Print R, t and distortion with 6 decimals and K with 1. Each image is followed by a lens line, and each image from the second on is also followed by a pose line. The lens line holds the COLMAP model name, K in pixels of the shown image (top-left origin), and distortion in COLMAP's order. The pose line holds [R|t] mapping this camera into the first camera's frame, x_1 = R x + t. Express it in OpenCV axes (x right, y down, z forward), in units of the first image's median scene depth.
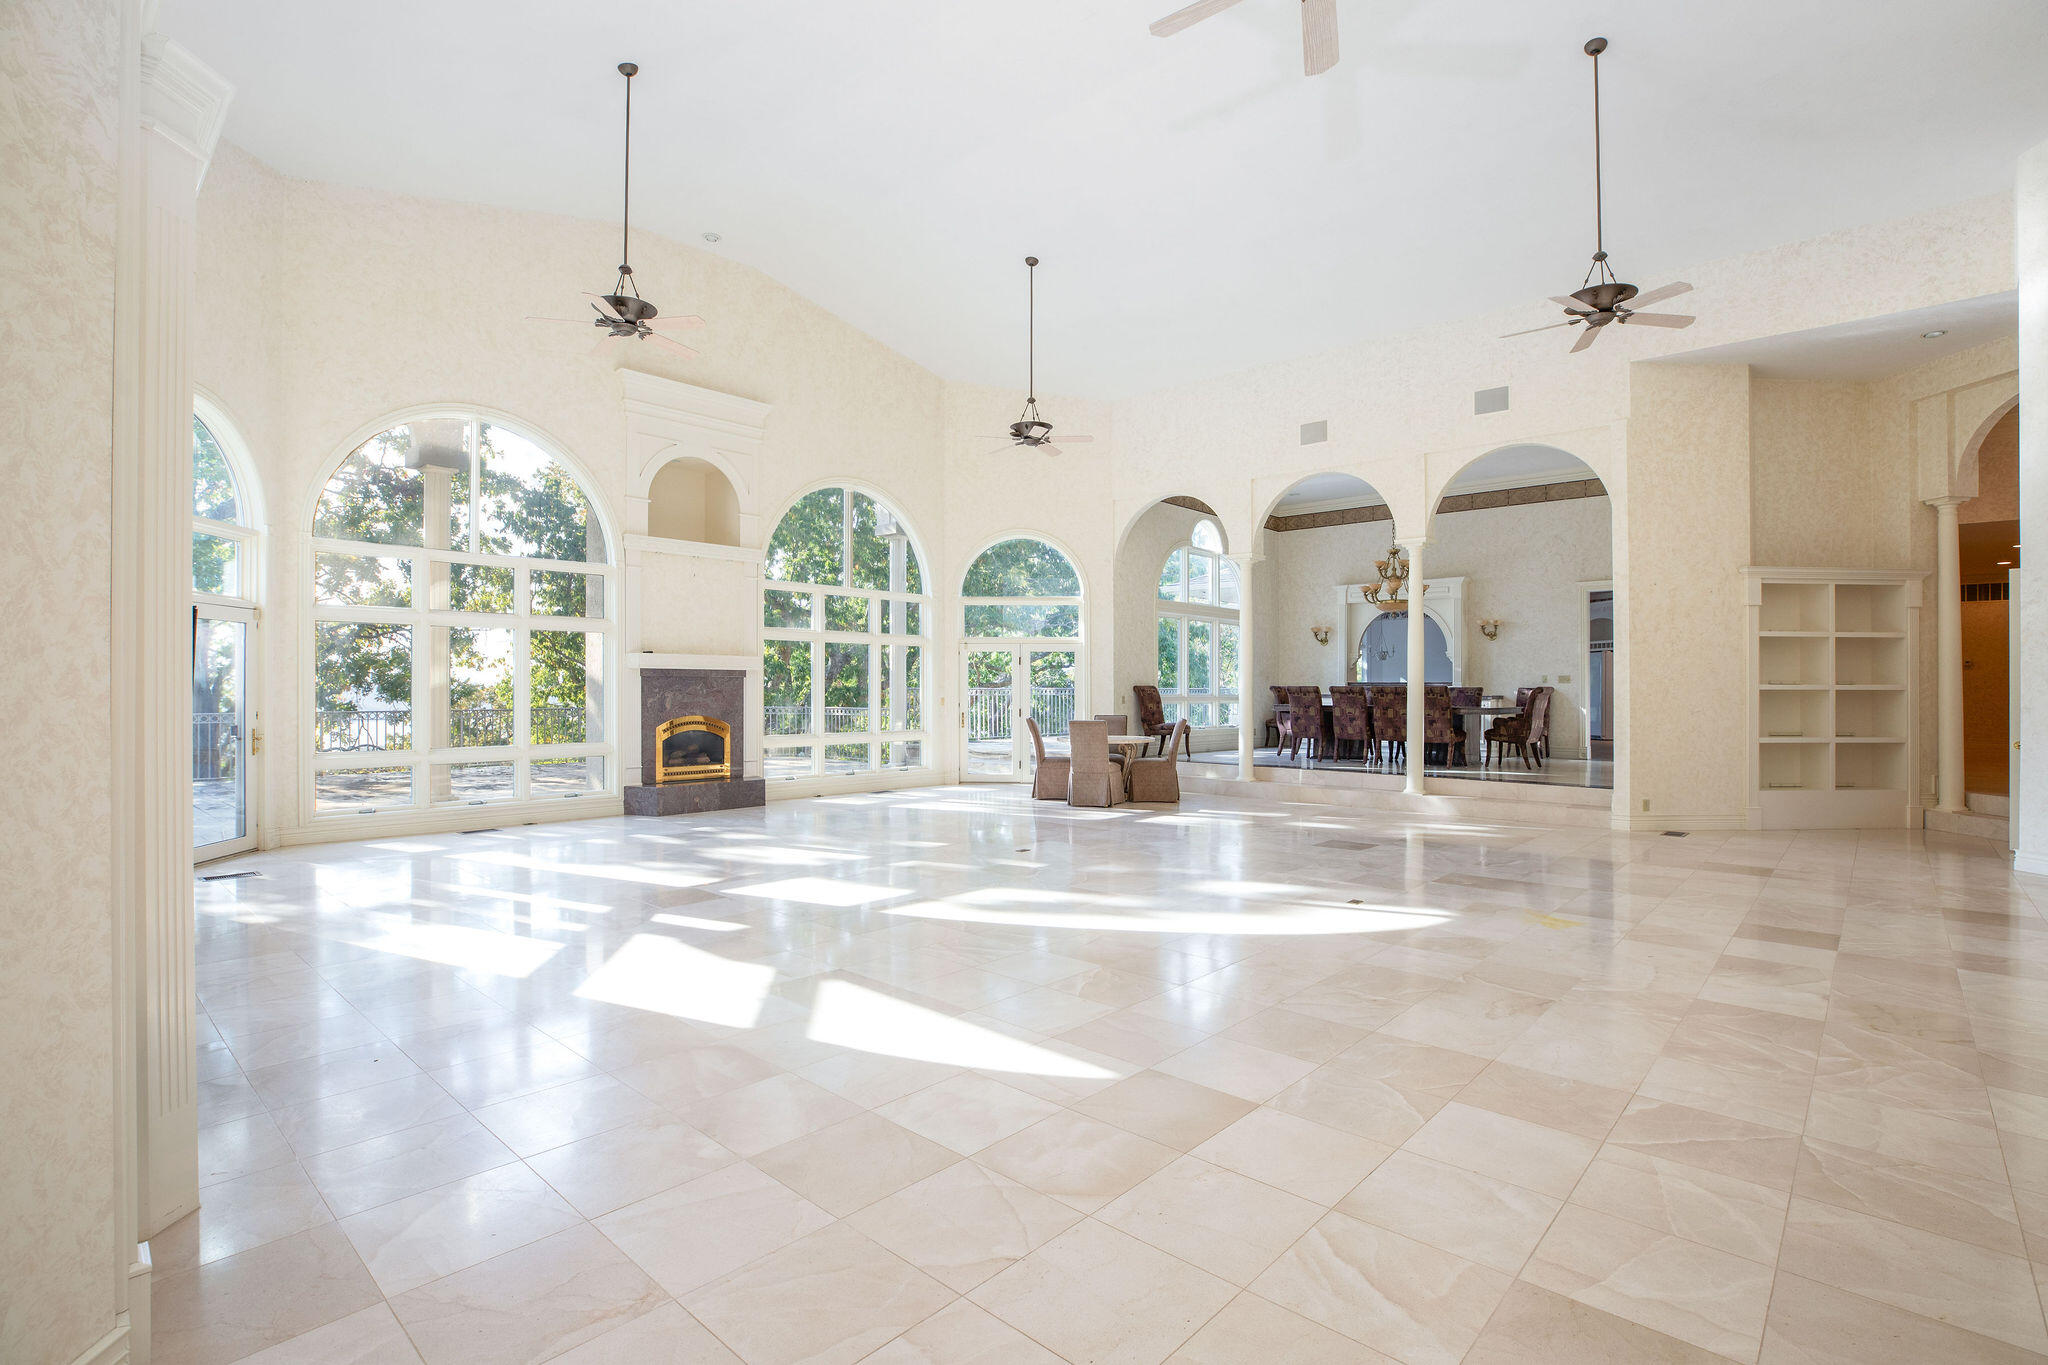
lens RADIAL K [[944.6, 0, 1042.5], [0, 944.6, 683.5], [0, 0, 1]] dist [-0.030556, 0.005153]
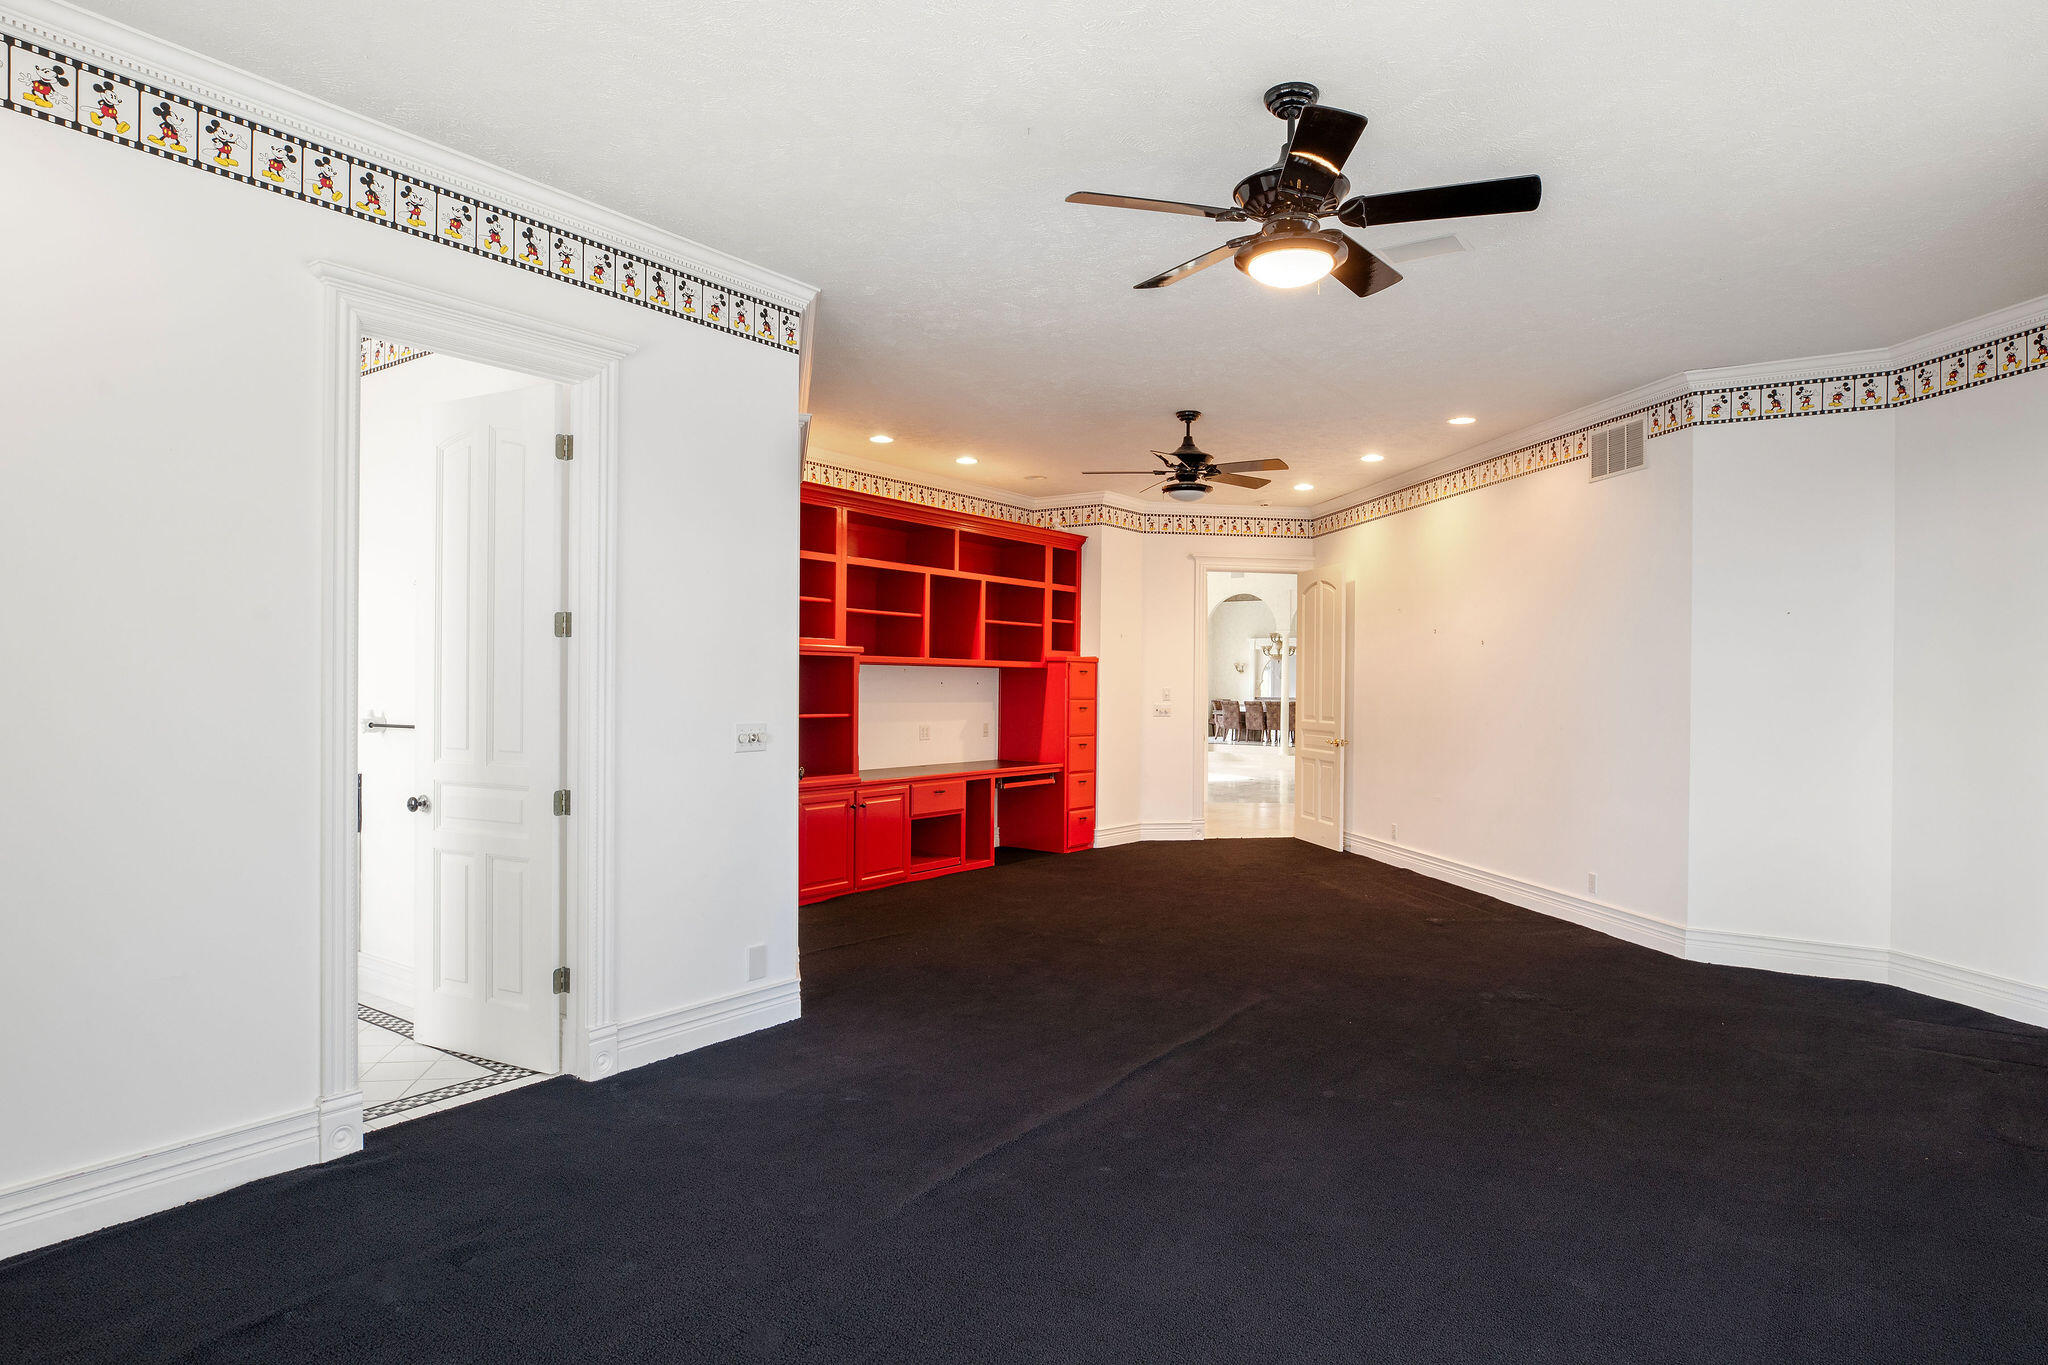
lens RADIAL K [[1172.4, 0, 1026.6], [0, 1172.4, 685.5], [0, 0, 1]] dist [-0.001580, -0.000020]
pose [[0.991812, 0.006468, 0.127546, -0.421032], [-0.006527, 0.999979, 0.000046, -0.025316], [-0.127543, -0.000878, 0.991833, -1.254800]]
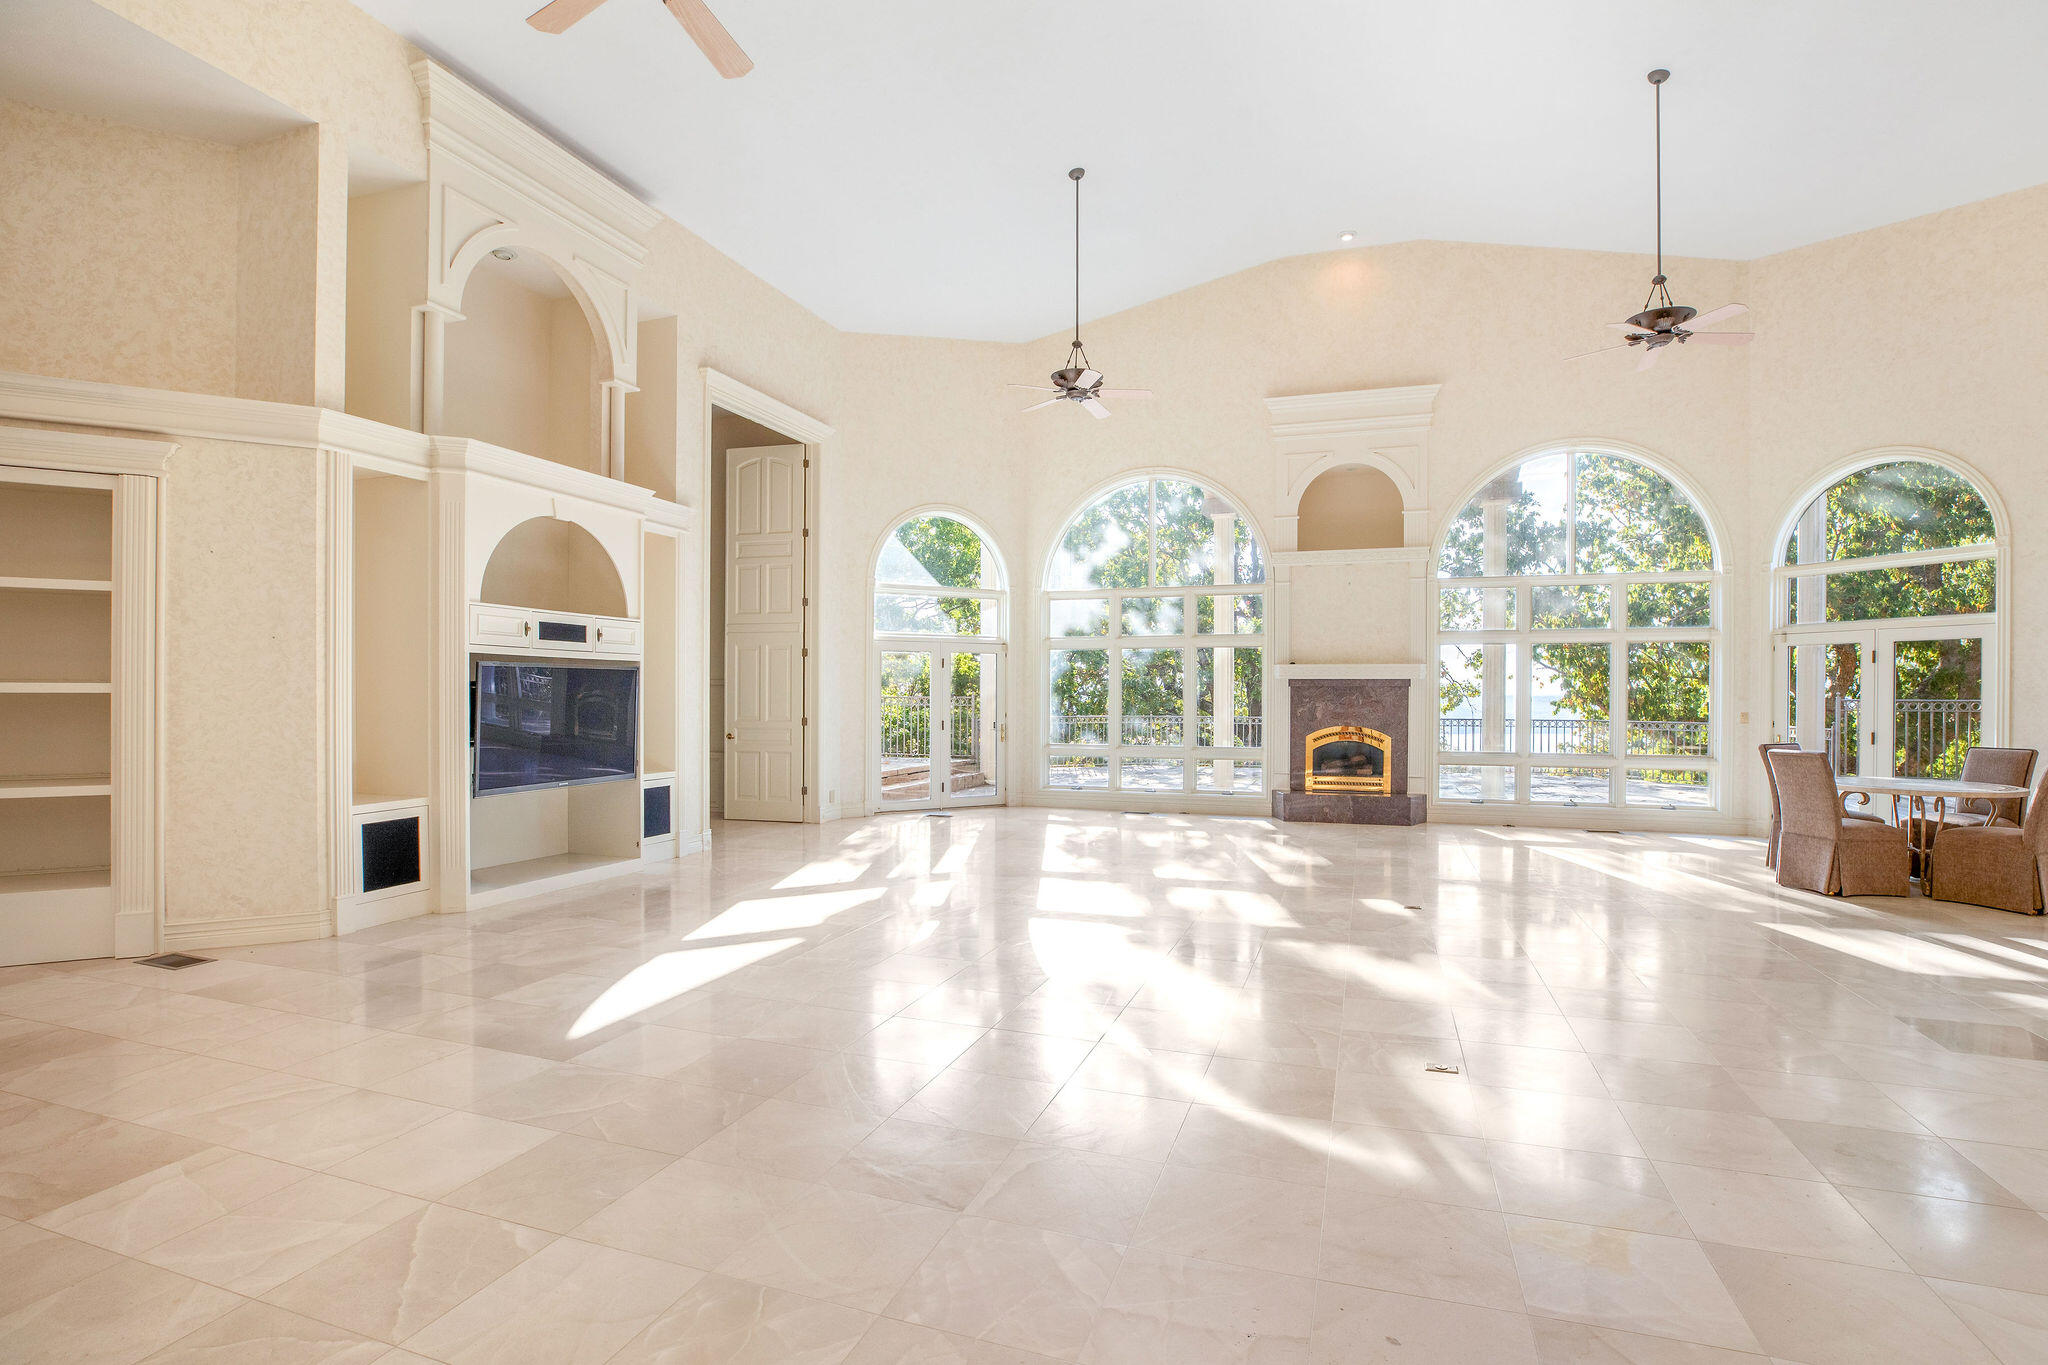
lens RADIAL K [[944.6, 0, 1002.5], [0, 944.6, 698.9], [0, 0, 1]] dist [-0.030556, 0.005153]
pose [[0.400554, 0.002912, -0.916268, 0.316736], [0.001047, 0.999993, 0.003636, 0.001805], [0.916272, -0.002416, 0.400548, 0.221821]]
